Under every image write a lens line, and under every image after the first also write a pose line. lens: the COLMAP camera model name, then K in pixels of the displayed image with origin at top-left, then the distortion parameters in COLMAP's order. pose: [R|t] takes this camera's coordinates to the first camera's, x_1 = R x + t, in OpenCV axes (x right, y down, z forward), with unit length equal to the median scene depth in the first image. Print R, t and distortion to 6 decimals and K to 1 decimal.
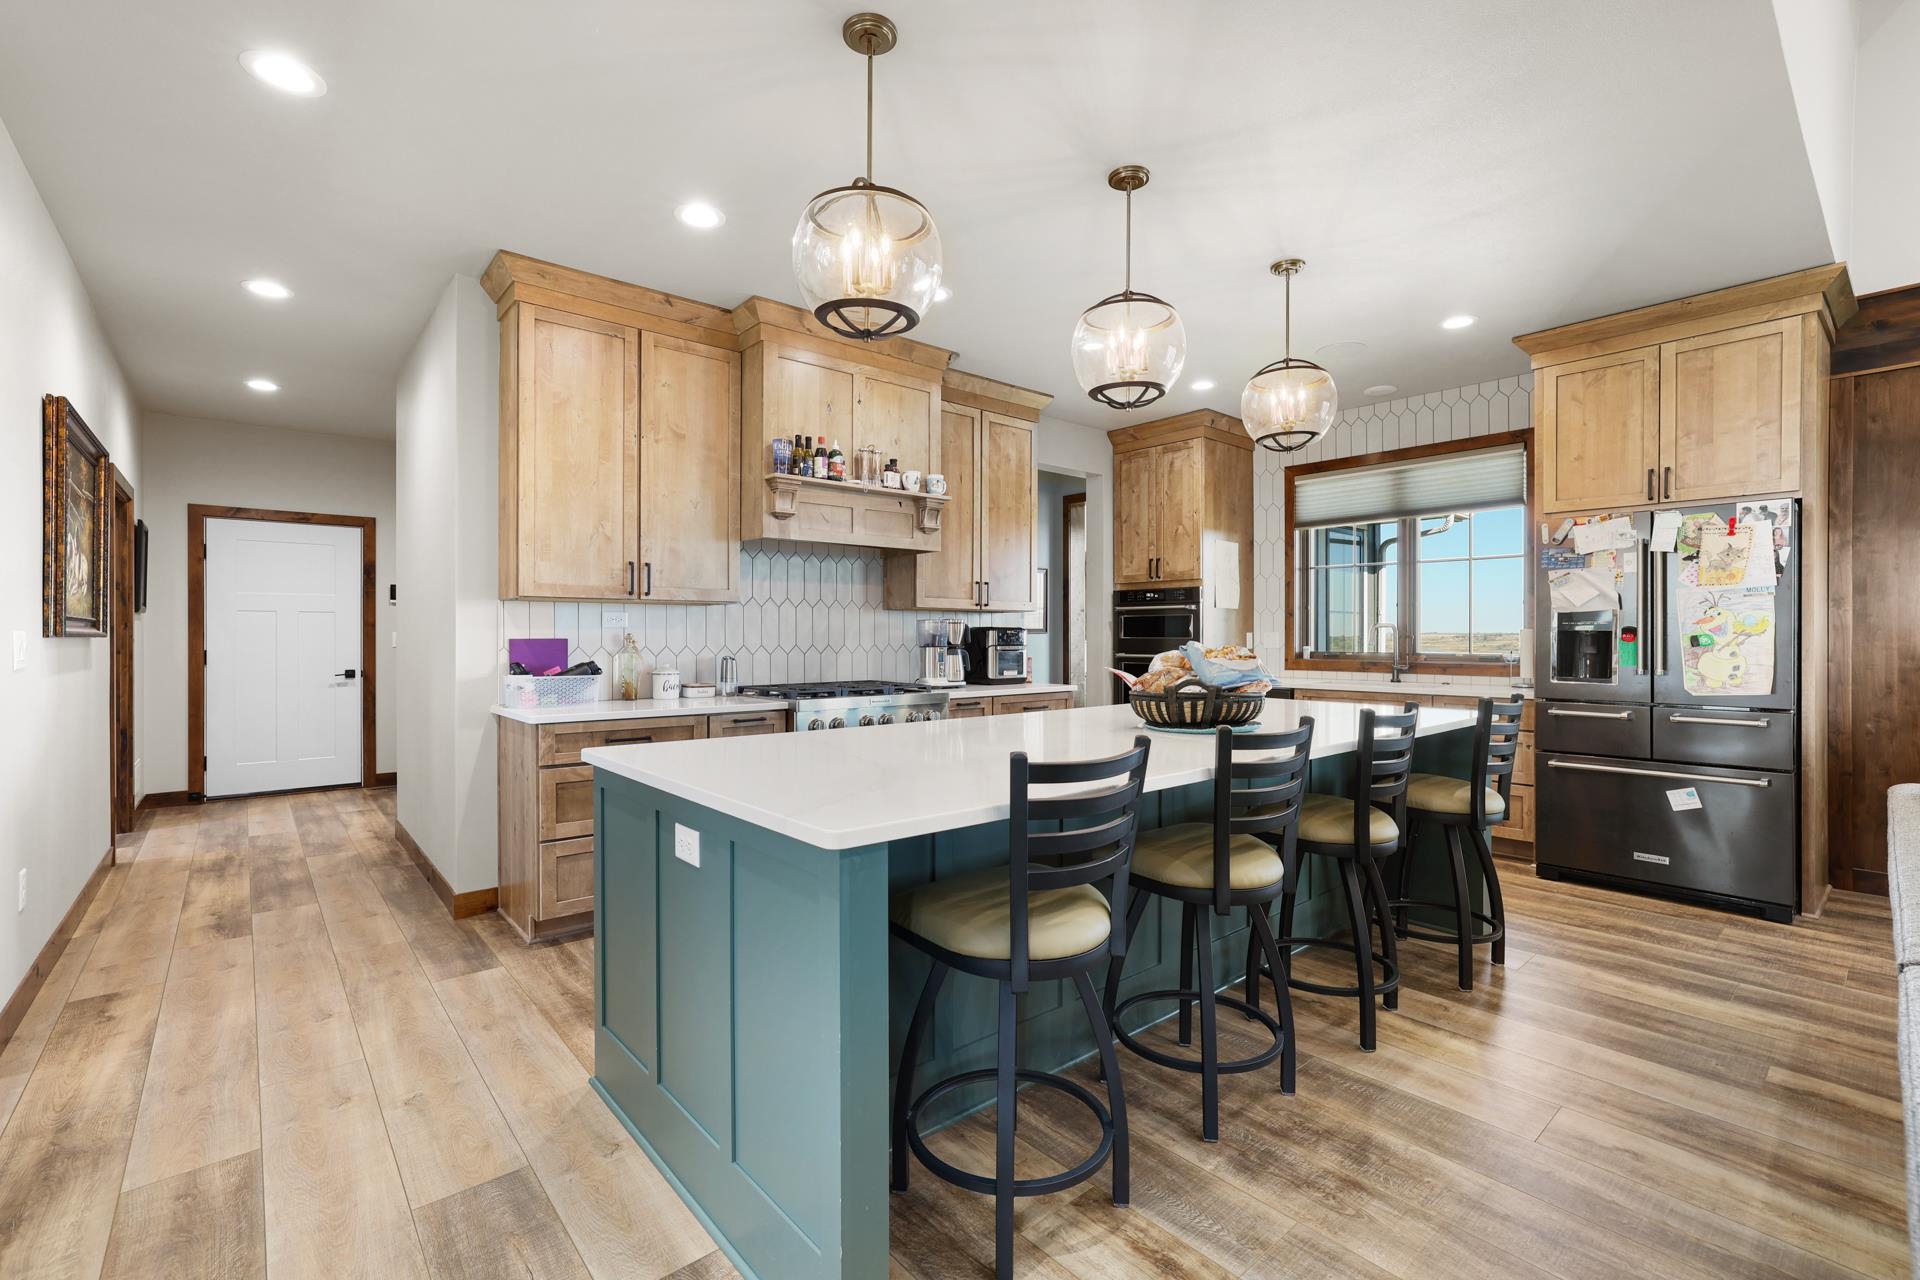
lens RADIAL K [[842.2, 0, 960.0], [0, 842.2, 640.0], [0, 0, 1]] dist [-0.031353, 0.019328]
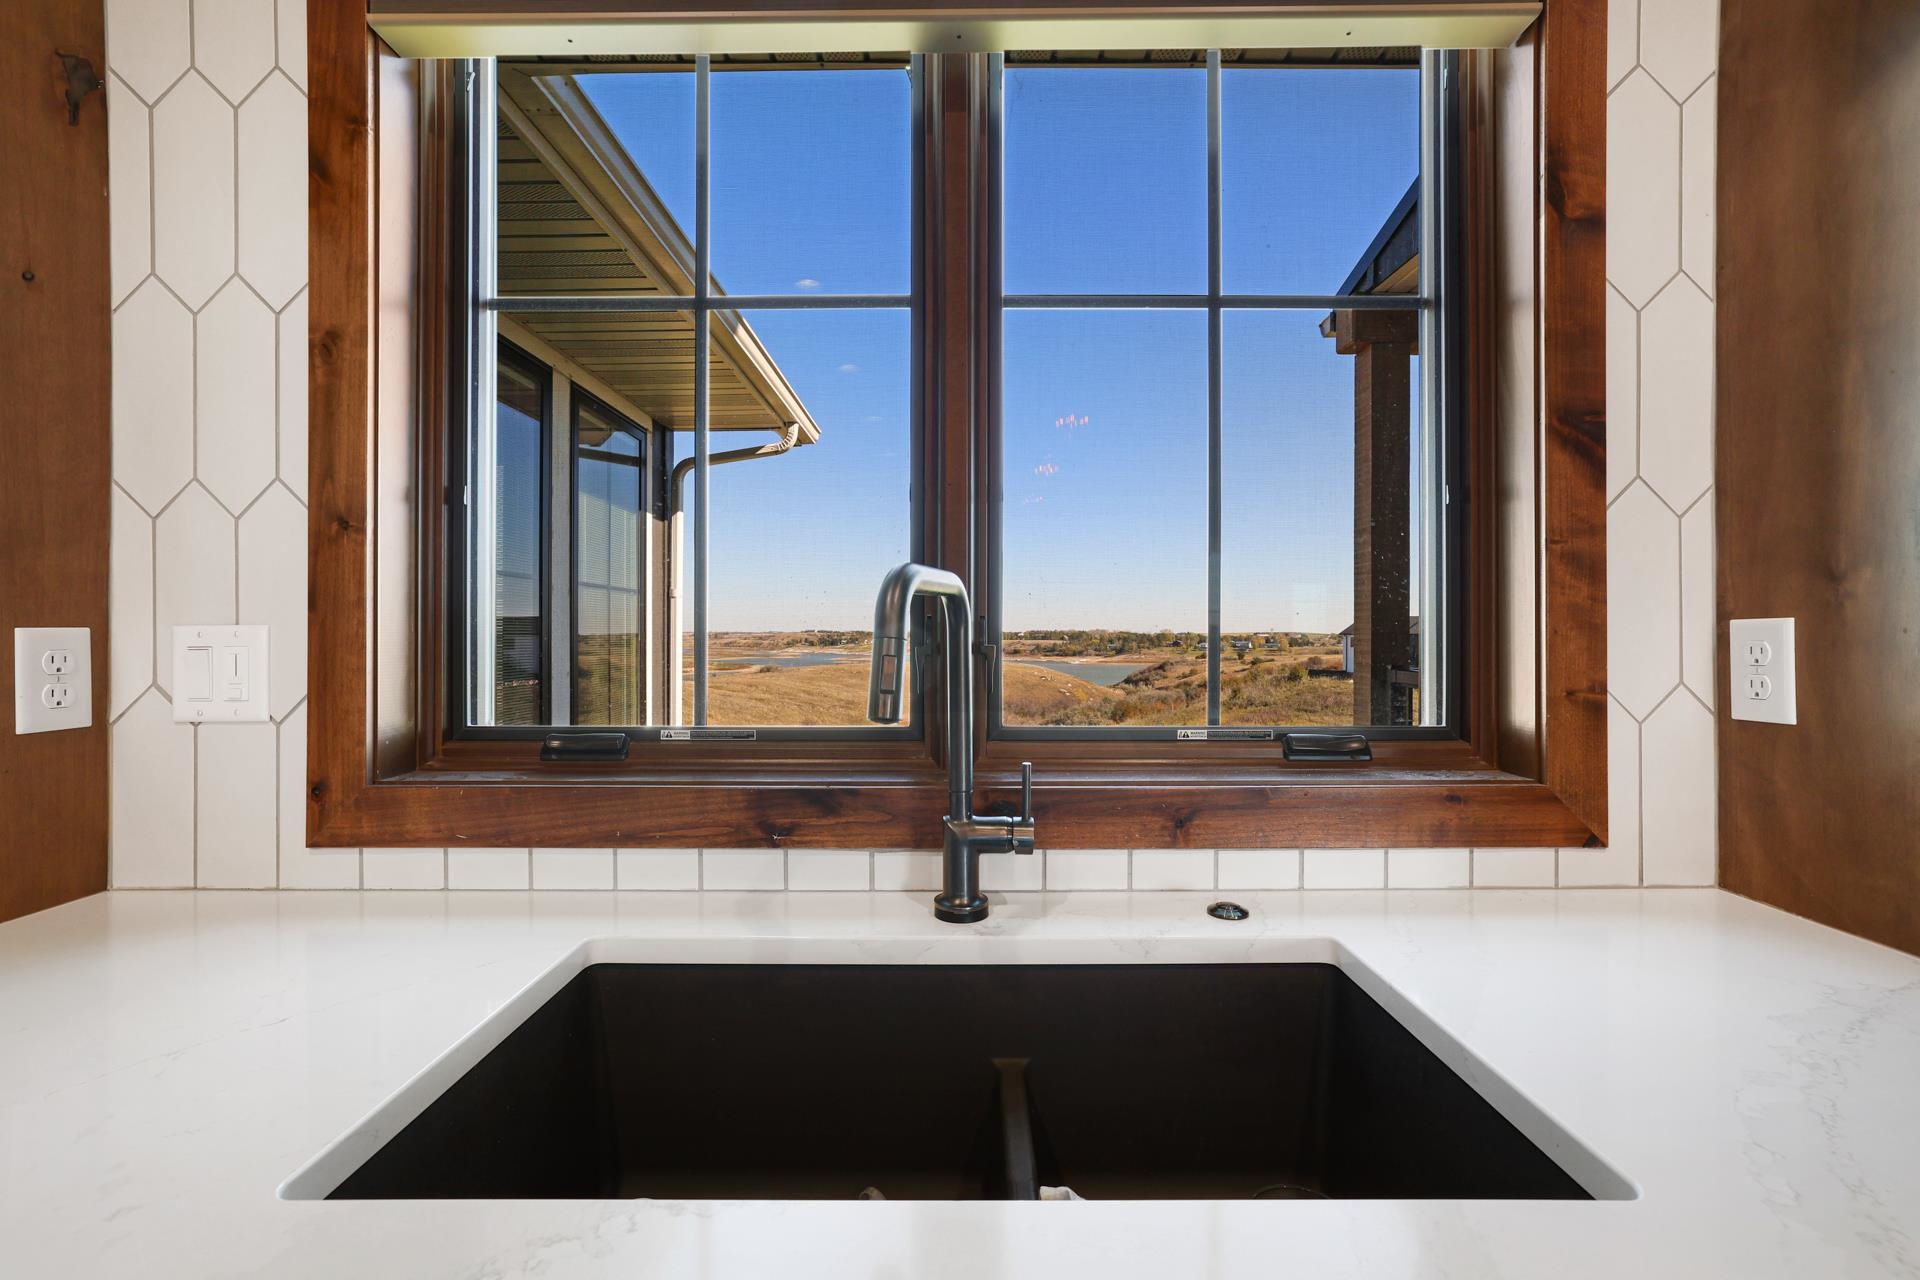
lens RADIAL K [[820.9, 0, 960.2], [0, 820.9, 634.6], [0, 0, 1]] dist [-0.024046, 0.014186]
pose [[0.657387, -0.000582, 0.753553, 0.517820], [0.005365, 0.999978, -0.003908, -0.009346], [-0.753534, 0.006612, 0.657376, 1.173417]]
